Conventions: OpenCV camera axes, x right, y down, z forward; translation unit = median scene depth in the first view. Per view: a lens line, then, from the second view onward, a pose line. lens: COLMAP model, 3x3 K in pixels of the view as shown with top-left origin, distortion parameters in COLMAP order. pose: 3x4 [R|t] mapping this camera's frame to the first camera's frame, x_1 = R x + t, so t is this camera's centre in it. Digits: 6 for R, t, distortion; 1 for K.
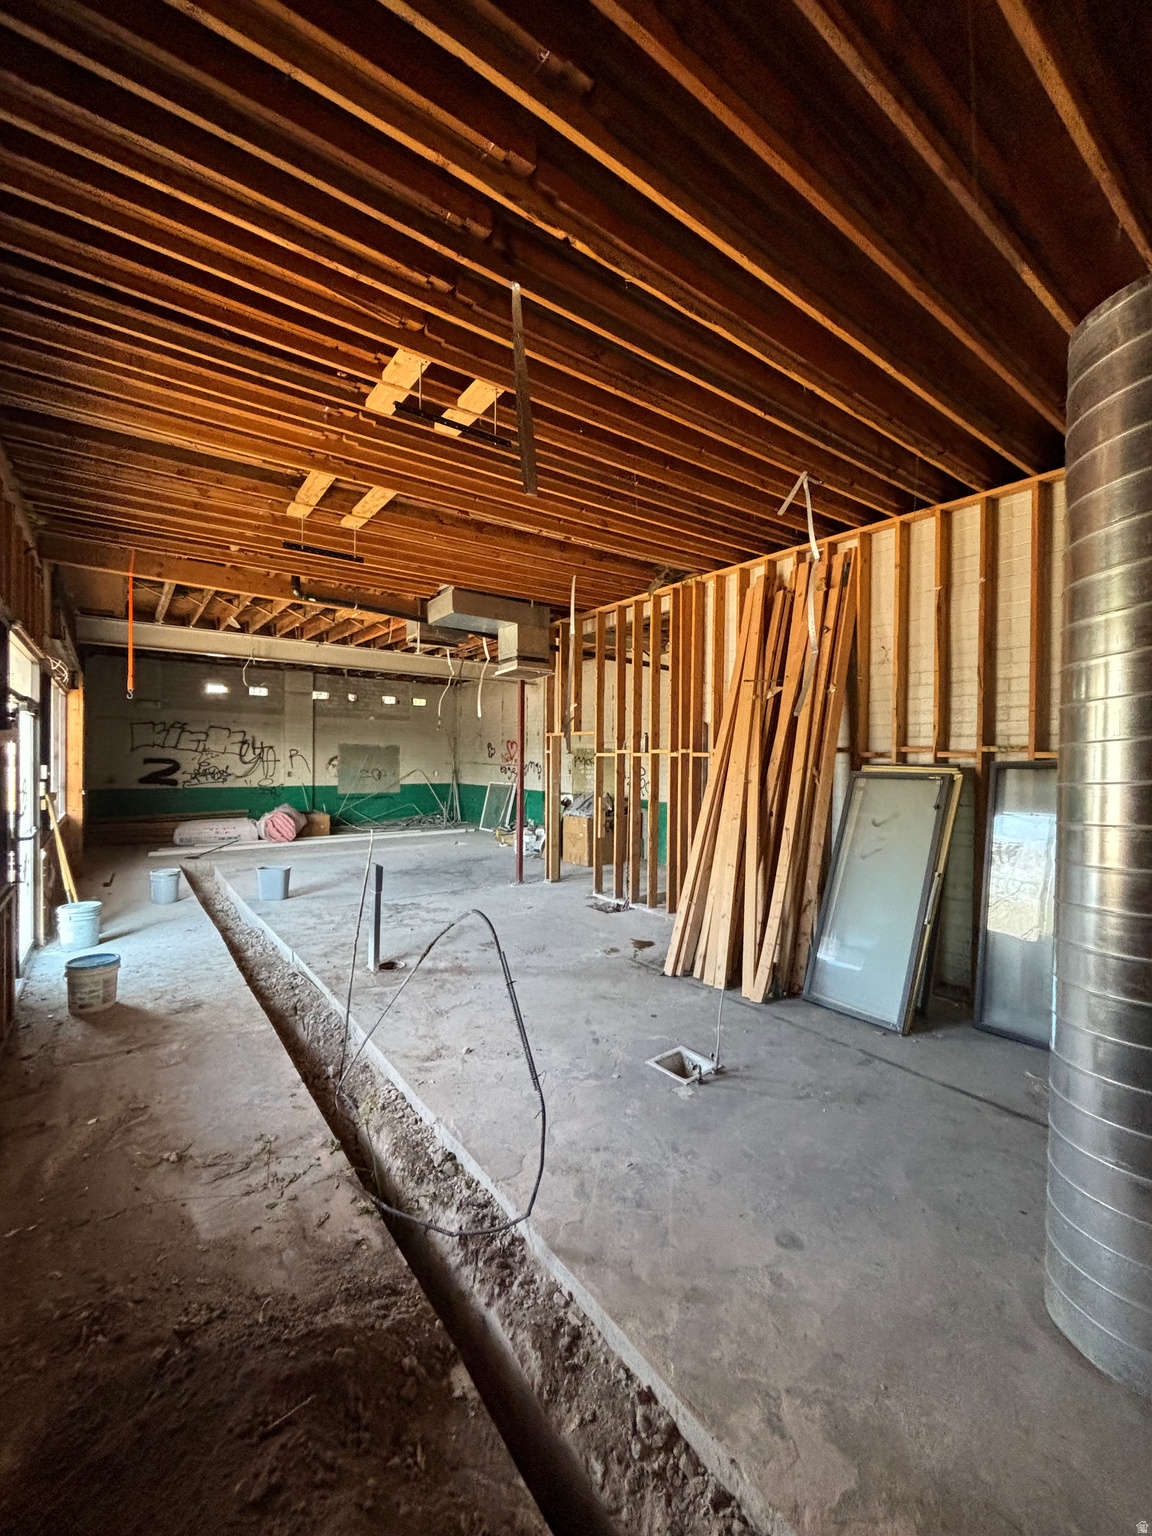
lens RADIAL K [[616.8, 0, 573.5], [0, 616.8, 766.5], [0, 0, 1]] dist [-0.003358, 0.001532]
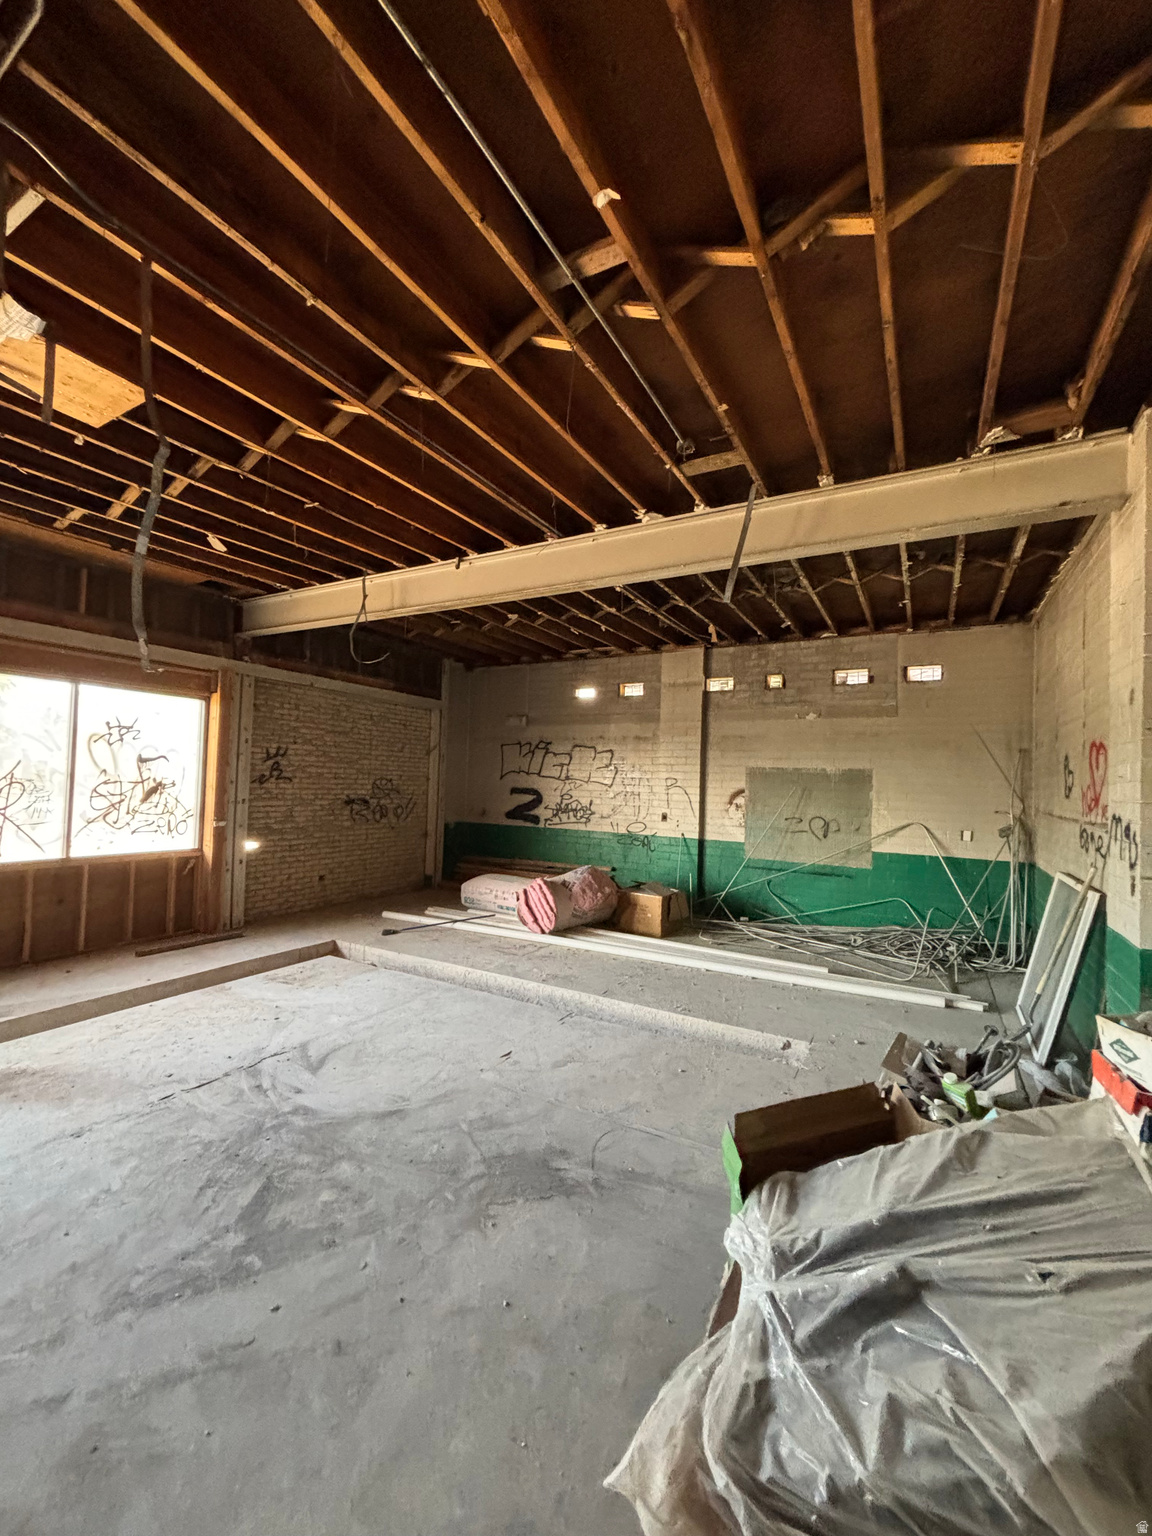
lens RADIAL K [[616.8, 0, 572.6], [0, 616.8, 762.8], [0, 0, 1]] dist [-0.003358, 0.001532]
pose [[0.398419, -0.029006, -0.916745, 0.070727], [-0.035674, 0.998253, -0.047090, -0.009818], [0.916509, 0.051466, 0.396689, 0.692867]]
